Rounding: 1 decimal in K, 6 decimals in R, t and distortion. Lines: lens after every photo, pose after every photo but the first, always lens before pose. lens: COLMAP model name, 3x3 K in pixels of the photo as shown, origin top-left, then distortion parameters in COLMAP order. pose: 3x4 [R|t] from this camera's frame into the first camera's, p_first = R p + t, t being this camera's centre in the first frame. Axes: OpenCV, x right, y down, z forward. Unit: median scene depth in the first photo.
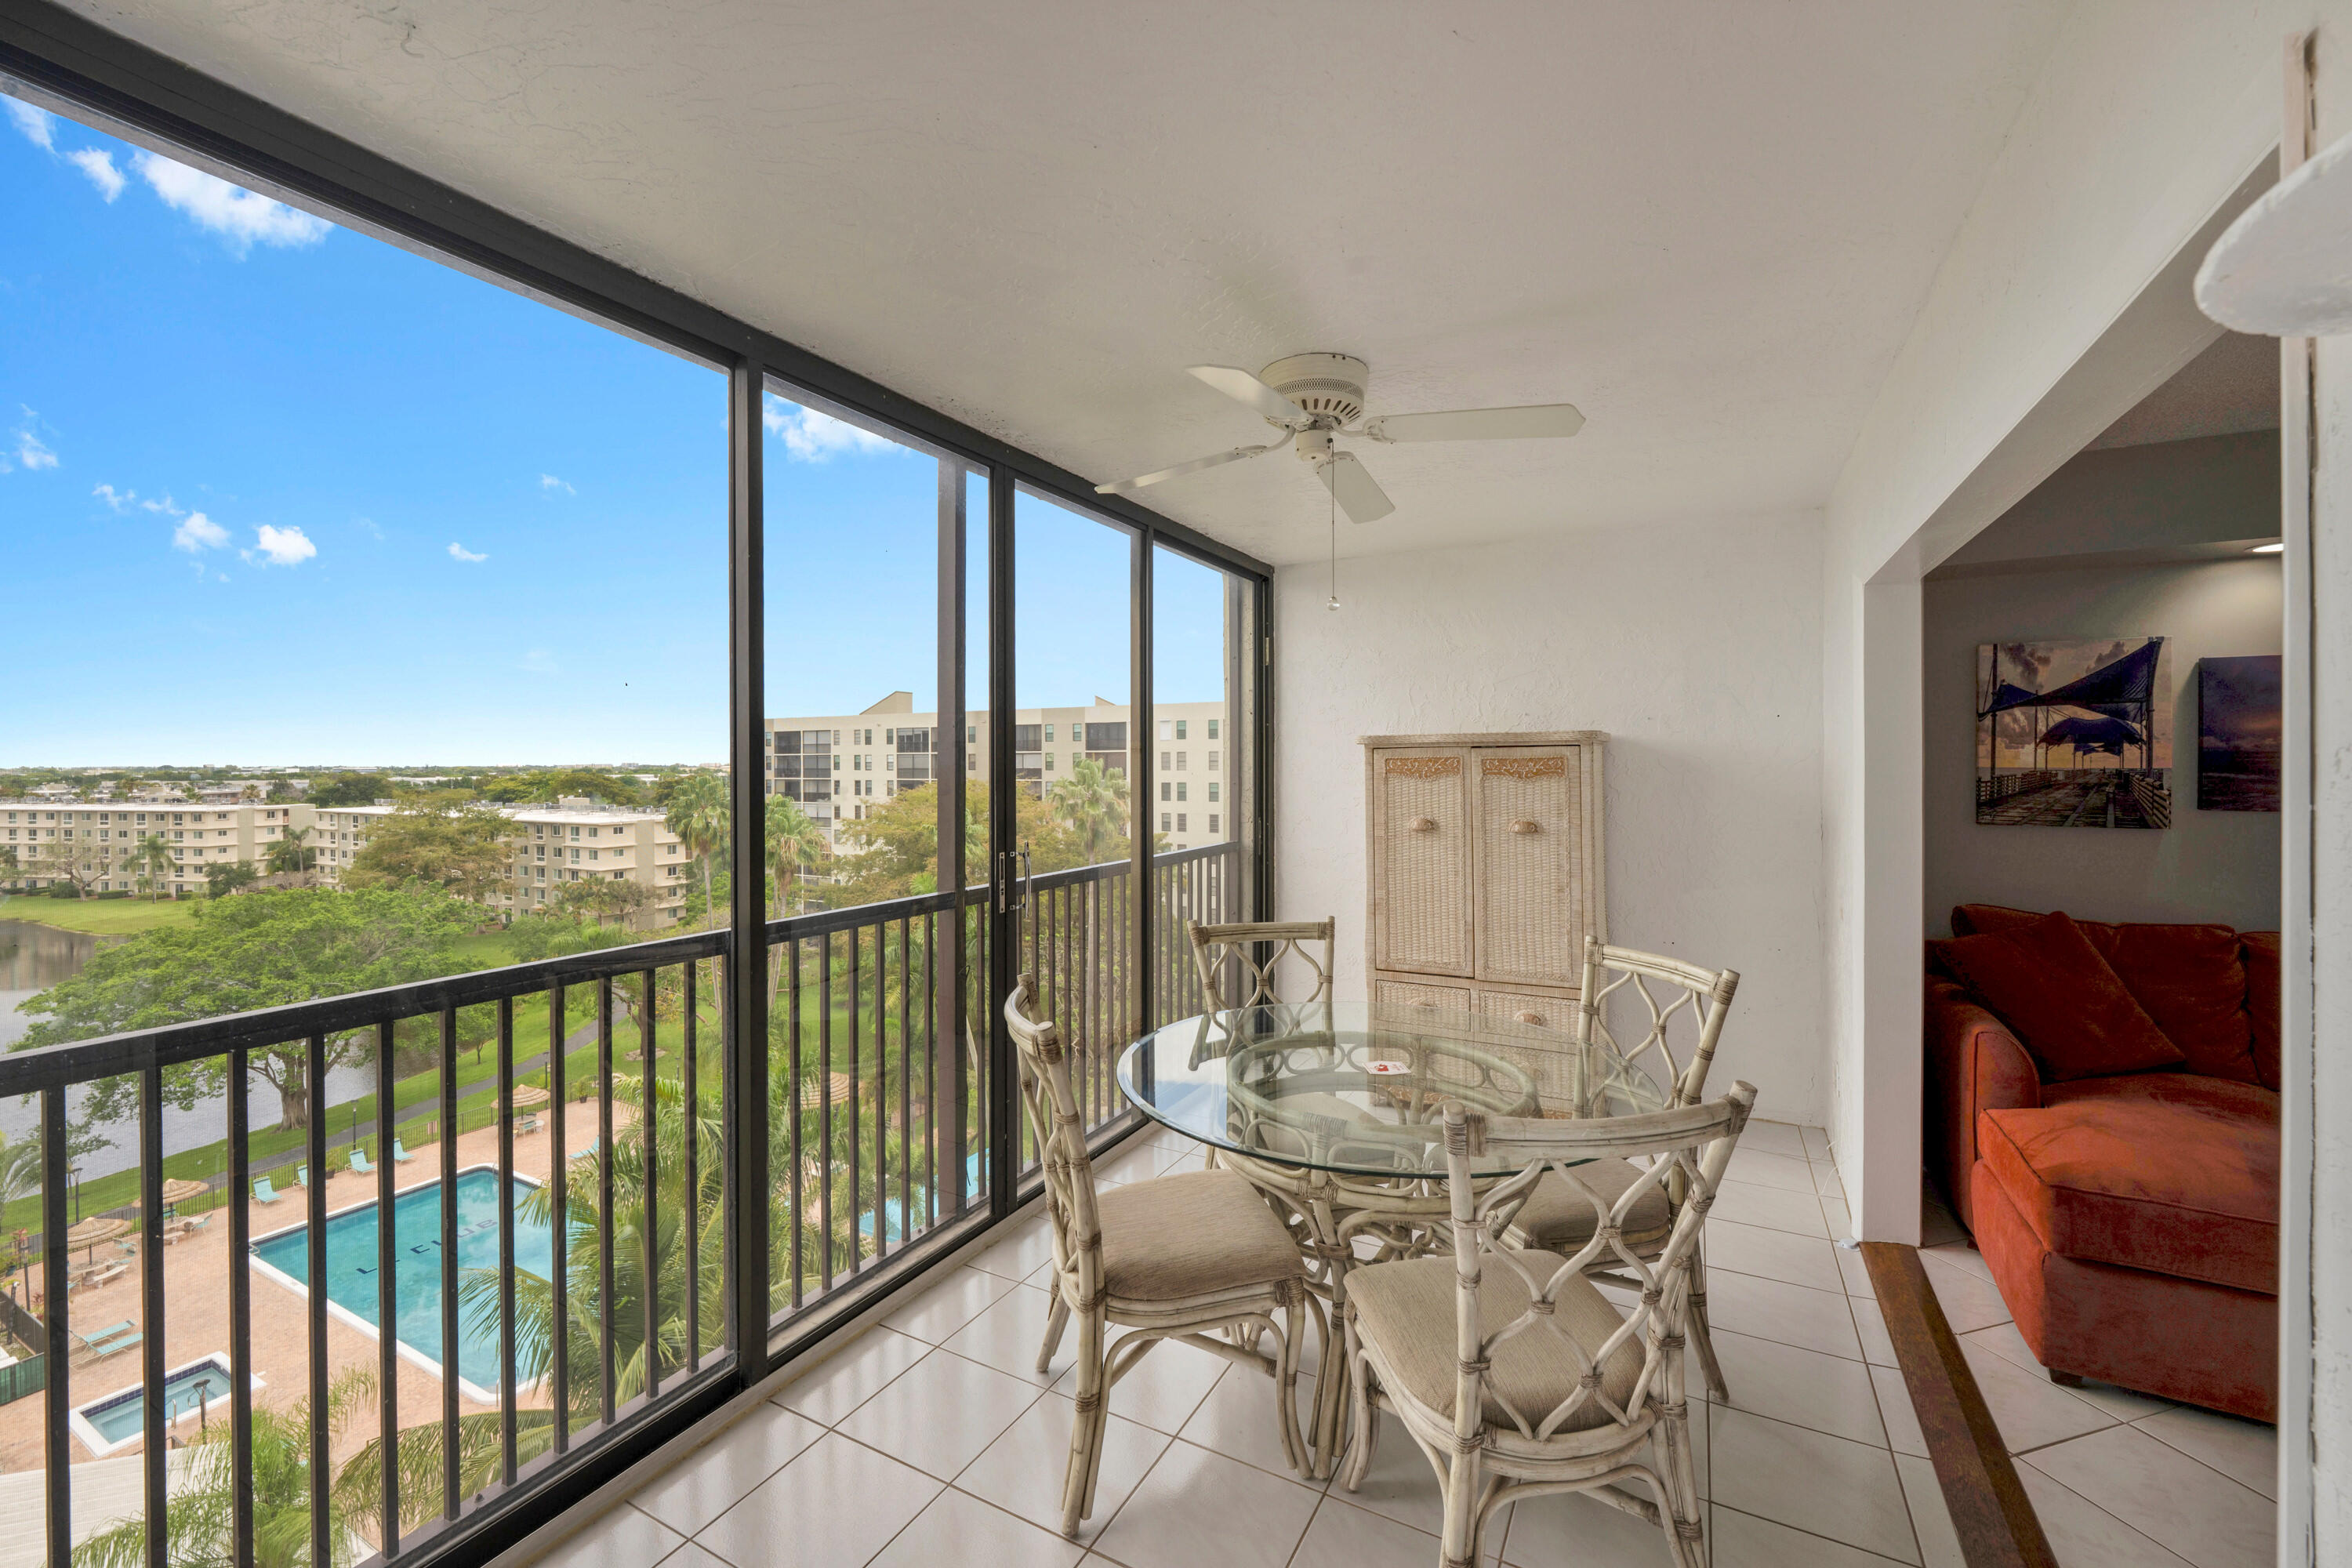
lens RADIAL K [[945.0, 0, 1185.3], [0, 945.0, 773.3], [0, 0, 1]] dist [-0.000300, -0.000106]
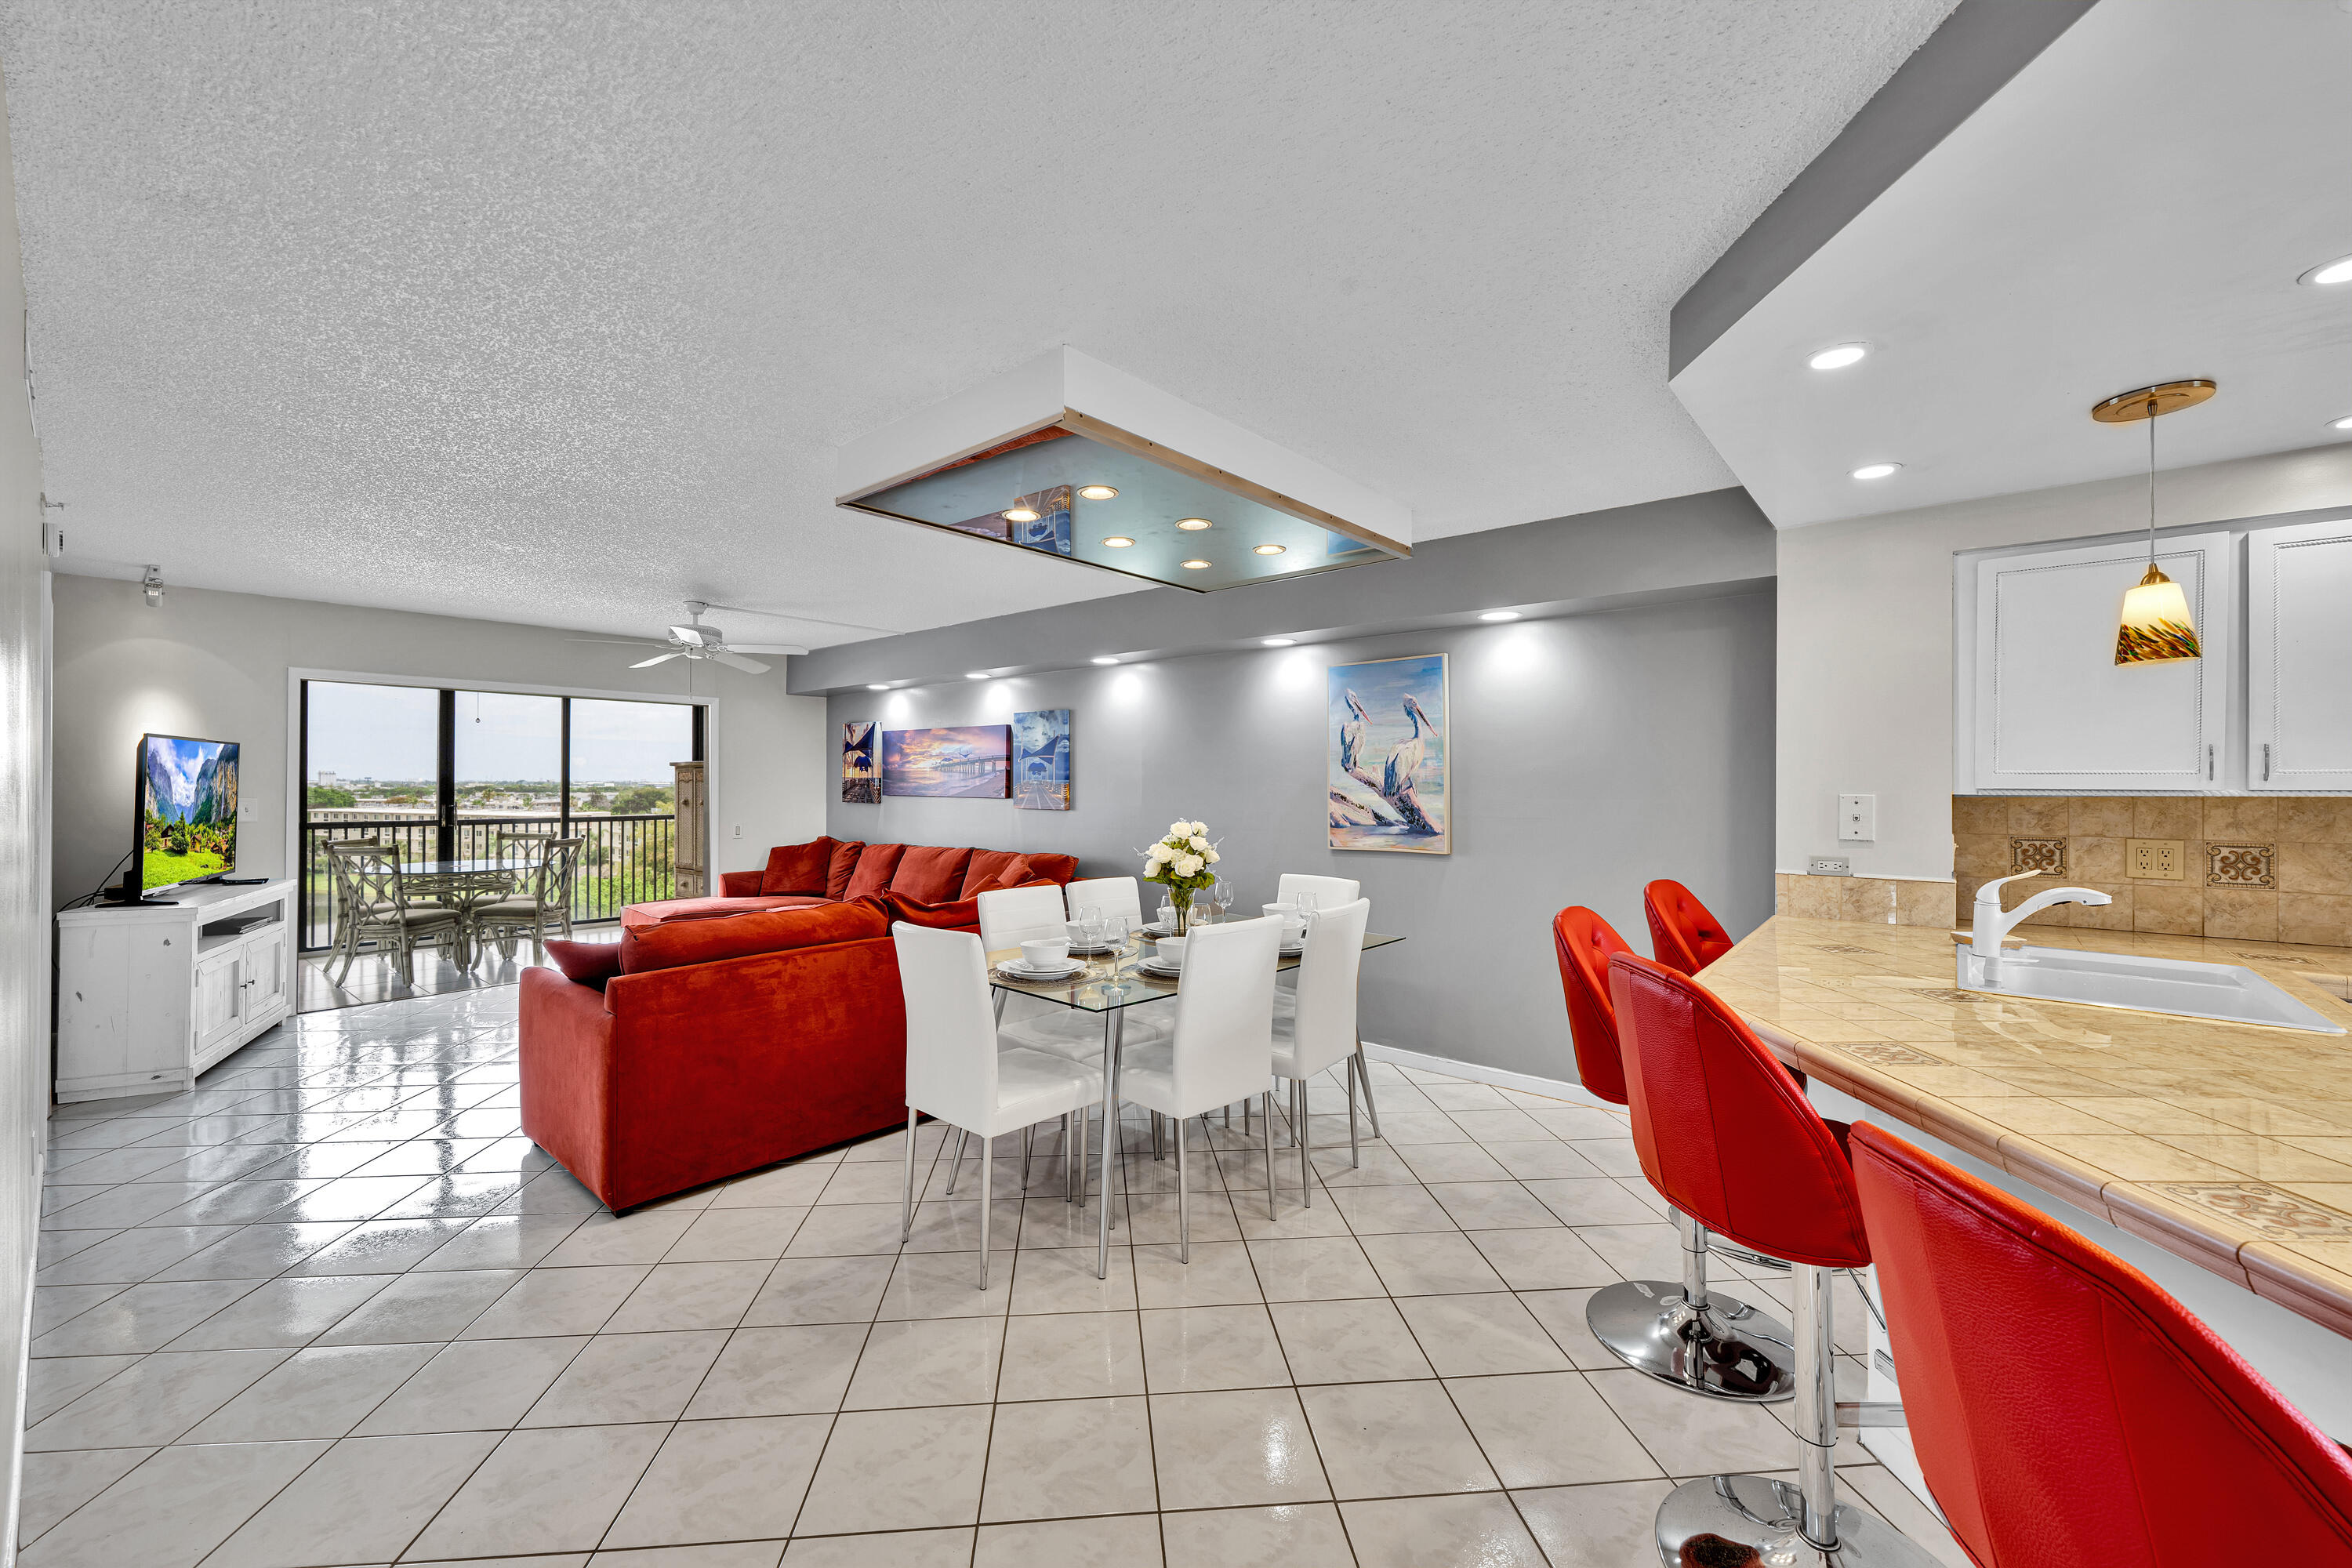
lens RADIAL K [[931.8, 0, 1174.9], [0, 931.8, 785.7], [0, 0, 1]] dist [-0.001376, -0.000515]
pose [[0.977698, 0.006881, -0.209905, 1.880930], [-0.008442, 0.999943, -0.006545, 0.020372], [0.209848, 0.008171, 0.977700, -0.935679]]
